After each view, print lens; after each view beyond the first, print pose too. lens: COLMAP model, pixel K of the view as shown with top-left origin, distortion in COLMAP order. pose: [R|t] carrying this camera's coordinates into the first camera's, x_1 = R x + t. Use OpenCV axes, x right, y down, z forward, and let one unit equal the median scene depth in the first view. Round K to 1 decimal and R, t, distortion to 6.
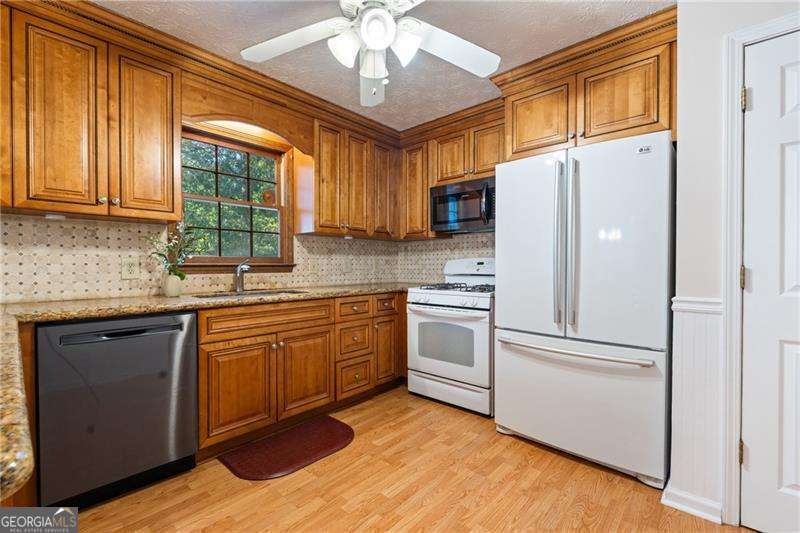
lens RADIAL K [[351.3, 0, 400.1], [0, 351.3, 267.5], [0, 0, 1]] dist [-0.005402, 0.001091]
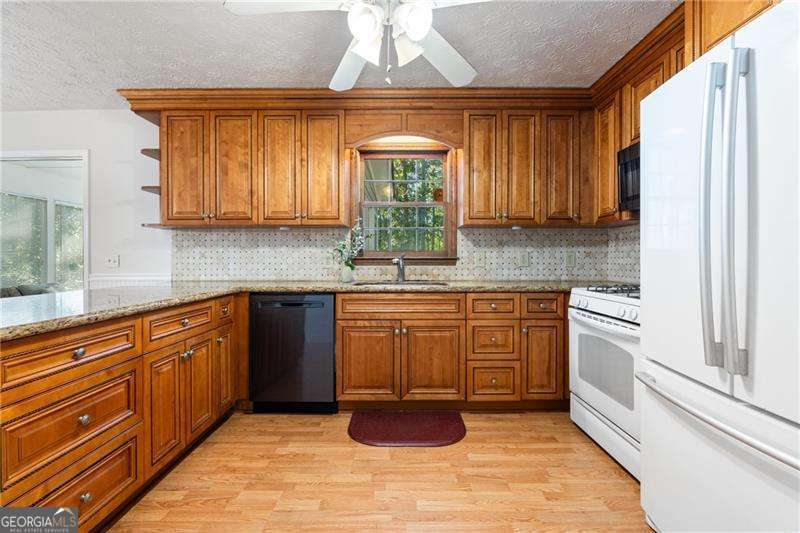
lens RADIAL K [[351.3, 0, 398.6], [0, 351.3, 260.5], [0, 0, 1]] dist [-0.005402, 0.001091]
pose [[0.668196, 0.004591, -0.743971, 0.449130], [-0.005534, 0.999984, 0.001201, -0.001480], [0.743964, 0.003314, 0.668211, 0.247099]]
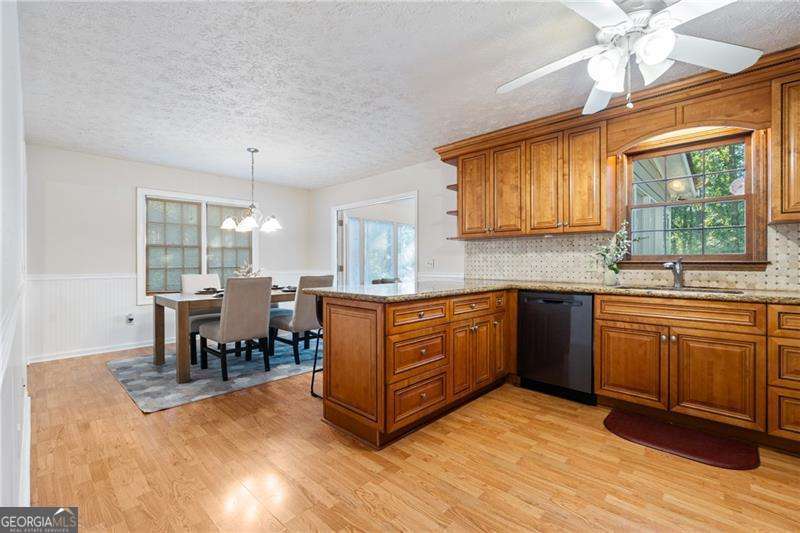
lens RADIAL K [[351.3, 0, 399.5], [0, 351.3, 261.1], [0, 0, 1]] dist [-0.005402, 0.001091]
pose [[-0.022316, -0.001496, -0.999750, 0.699194], [-0.007981, 0.999967, -0.001318, -0.002535], [0.999719, 0.007949, -0.022327, 0.201365]]
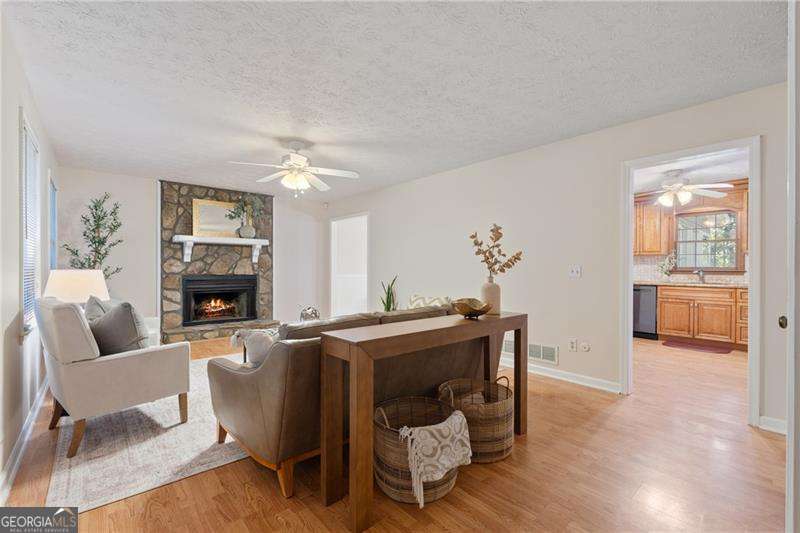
lens RADIAL K [[351.3, 0, 400.8], [0, 351.3, 268.4], [0, 0, 1]] dist [-0.005402, 0.001091]
pose [[-0.120156, 0.003796, -0.992748, 2.132873], [-0.013567, 0.999893, 0.005466, -0.010191], [0.992662, 0.014125, -0.120091, -0.645302]]
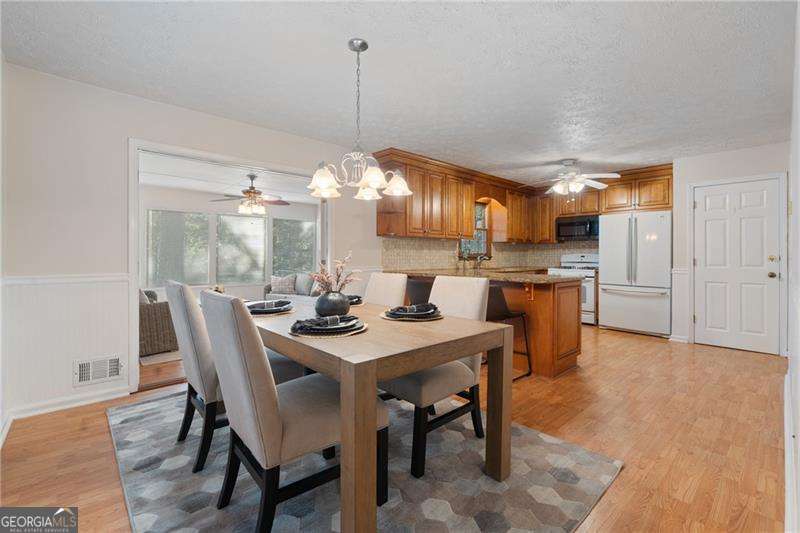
lens RADIAL K [[351.3, 0, 401.7], [0, 351.3, 253.6], [0, 0, 1]] dist [-0.005402, 0.001091]
pose [[0.995235, 0.004791, -0.097389, -0.824729], [-0.006412, 0.999846, -0.016340, 0.014601], [0.097295, 0.016887, 0.995112, -1.486850]]
